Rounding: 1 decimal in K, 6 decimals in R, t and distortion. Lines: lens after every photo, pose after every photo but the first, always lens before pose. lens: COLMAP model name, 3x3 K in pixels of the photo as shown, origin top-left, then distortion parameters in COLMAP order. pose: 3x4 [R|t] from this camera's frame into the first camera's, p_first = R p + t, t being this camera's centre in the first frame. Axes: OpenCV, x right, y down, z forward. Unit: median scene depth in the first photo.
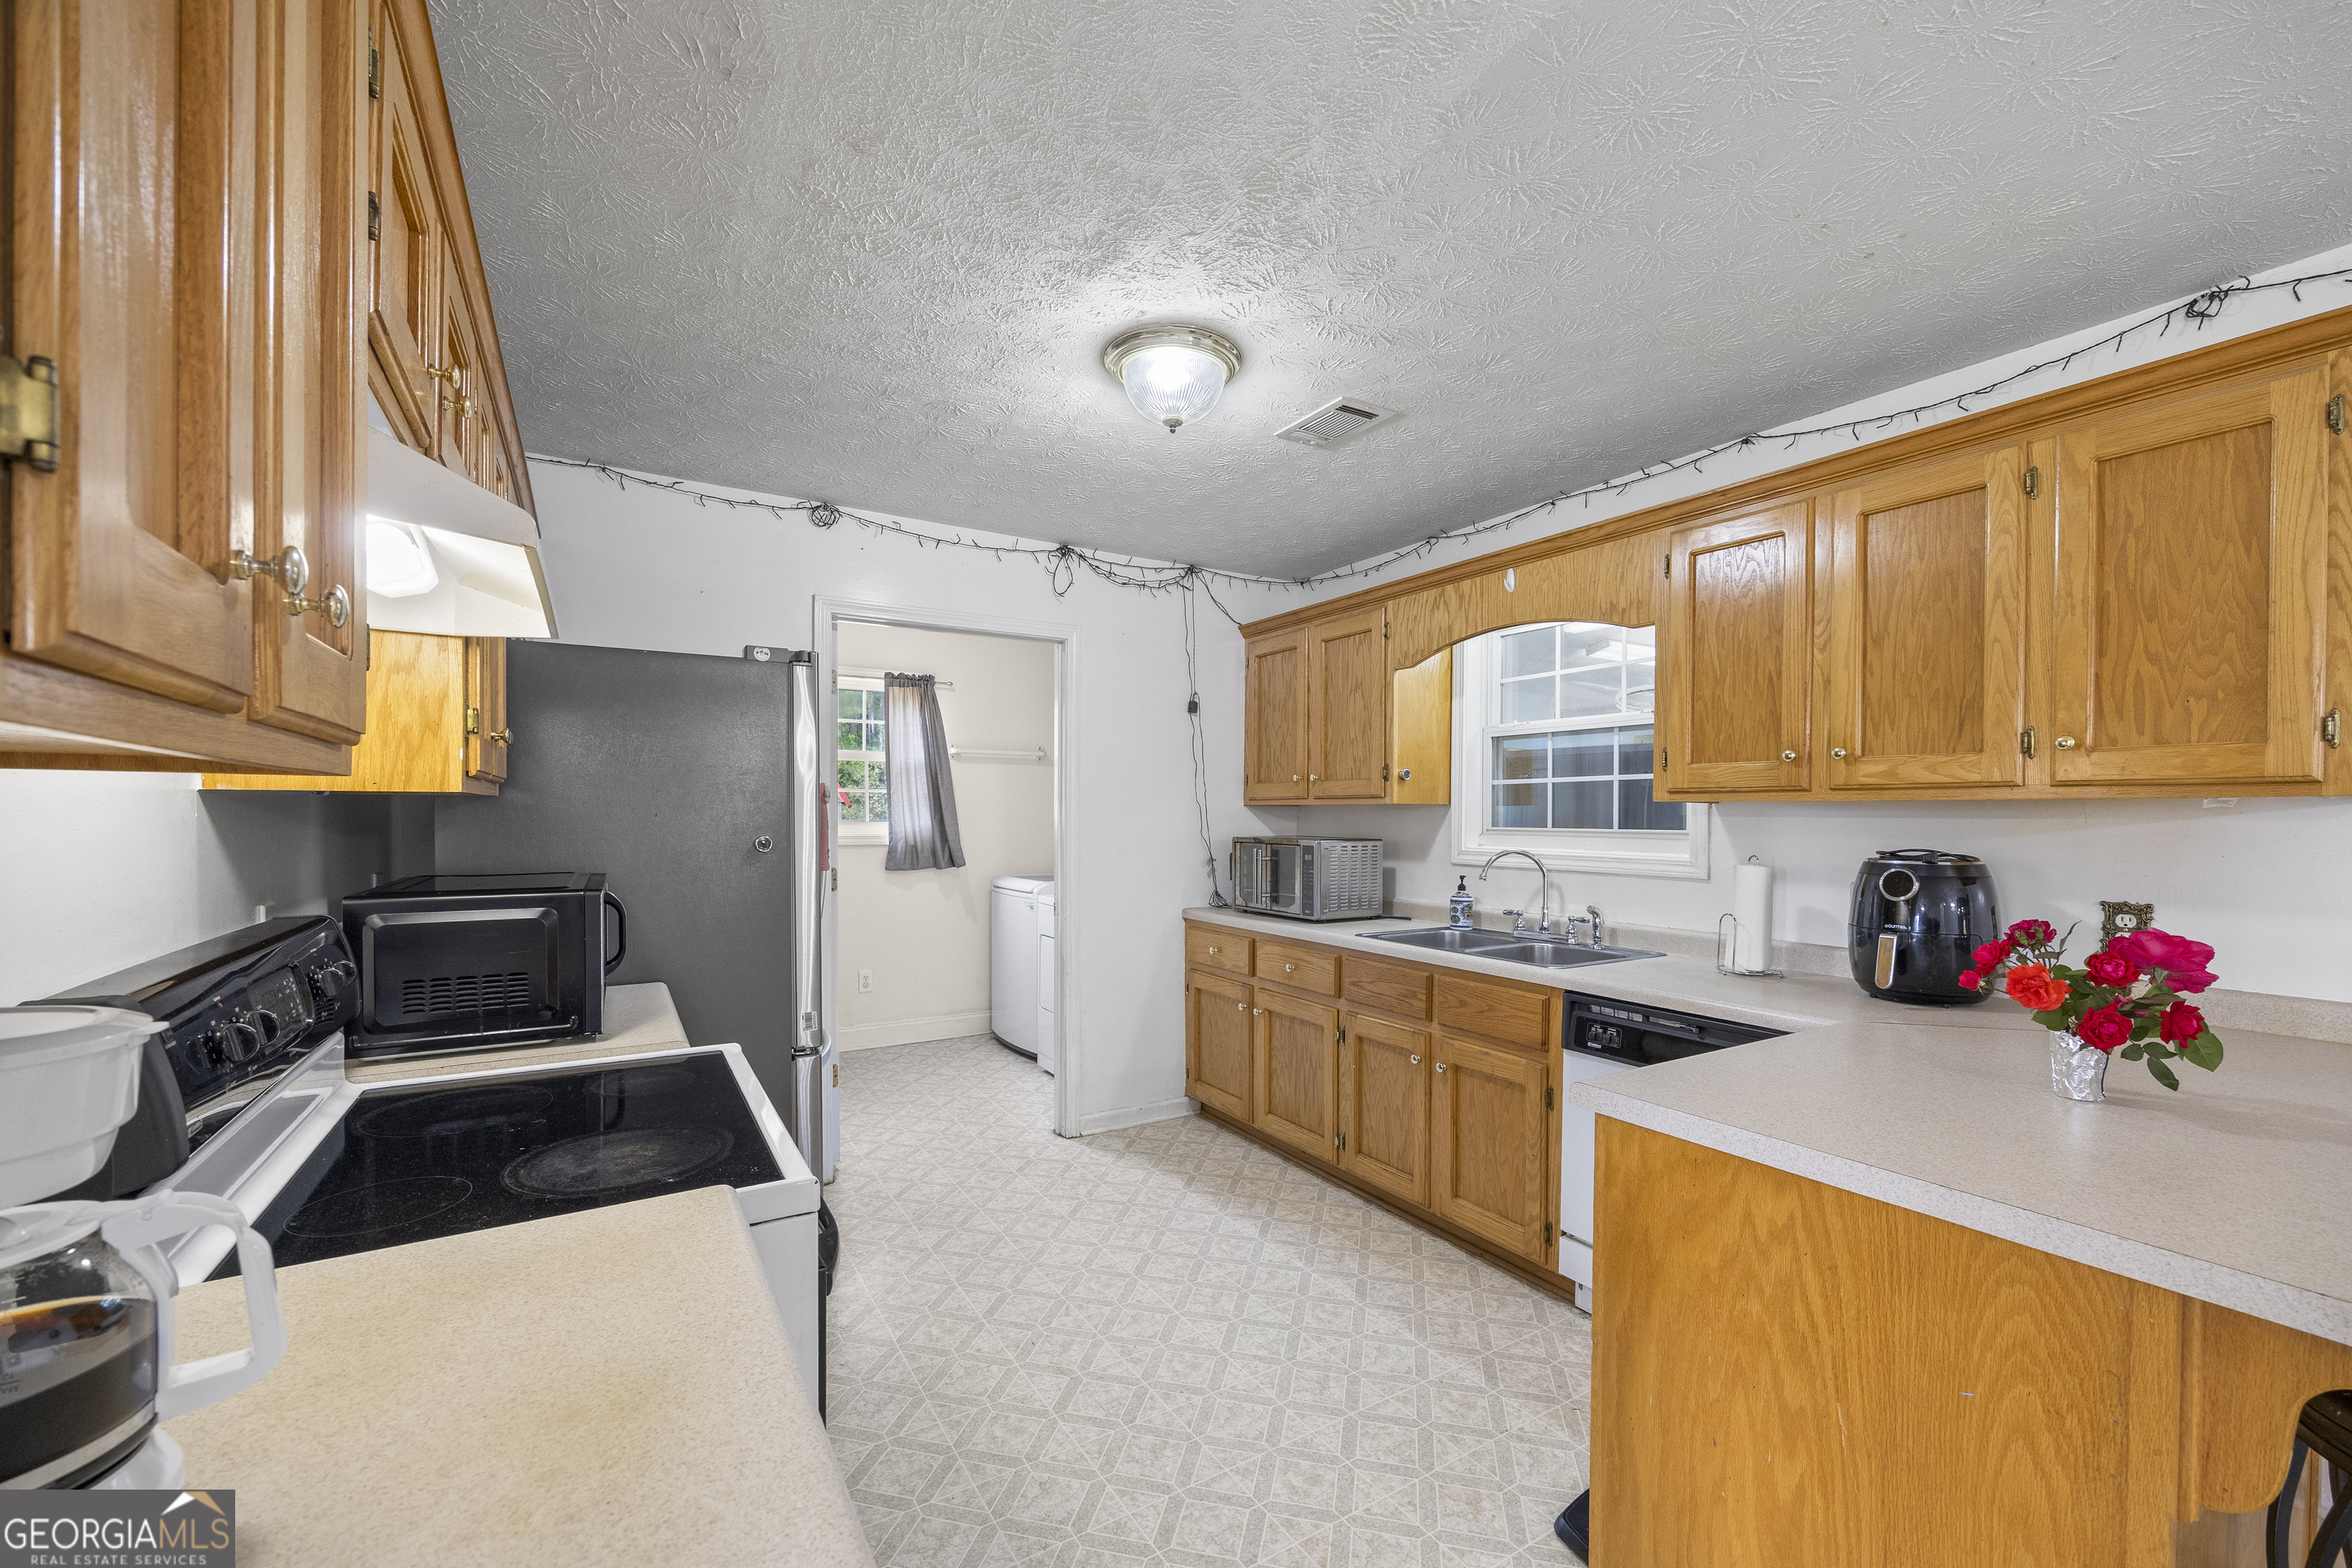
lens RADIAL K [[935.4, 0, 1185.4], [0, 935.4, 828.1], [0, 0, 1]] dist [-0.004195, -0.000225]
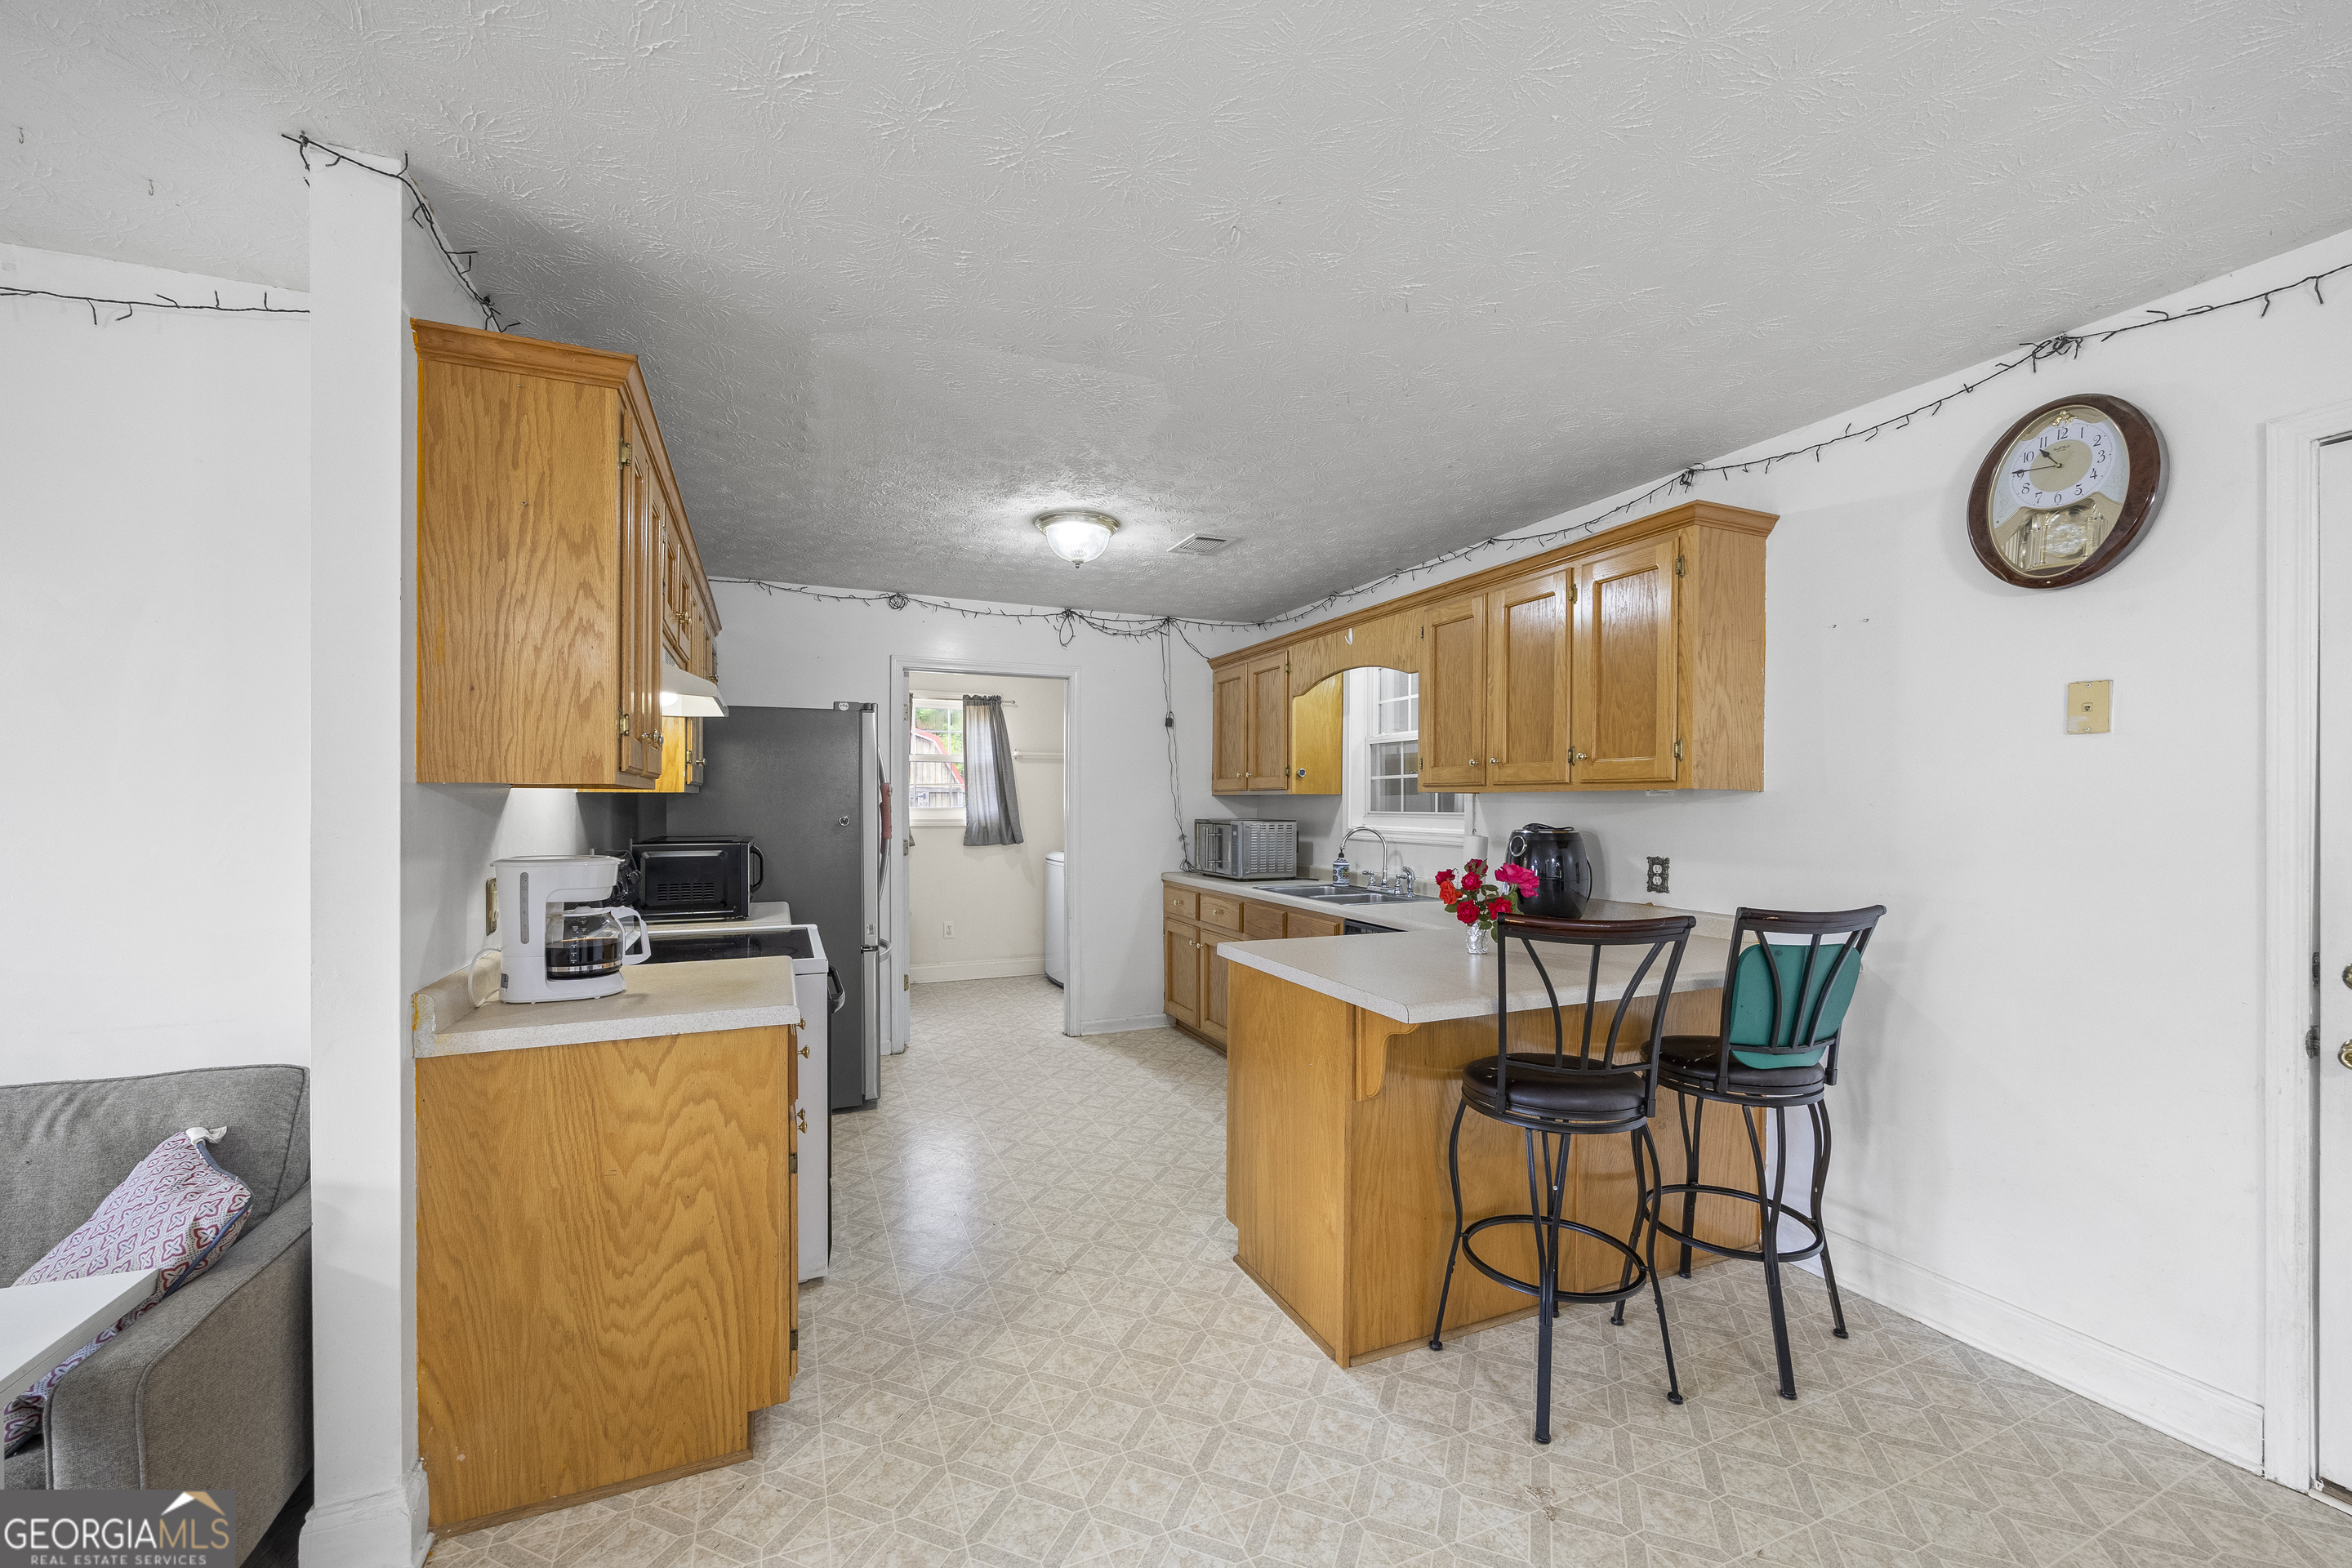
lens RADIAL K [[935.4, 0, 1186.4], [0, 935.4, 809.0], [0, 0, 1]] dist [-0.003077, -0.000255]
pose [[0.989515, -0.001963, -0.144418, 0.265657], [0.000771, 0.999965, -0.008312, 0.006898], [0.144430, 0.008114, 0.989482, -0.378289]]
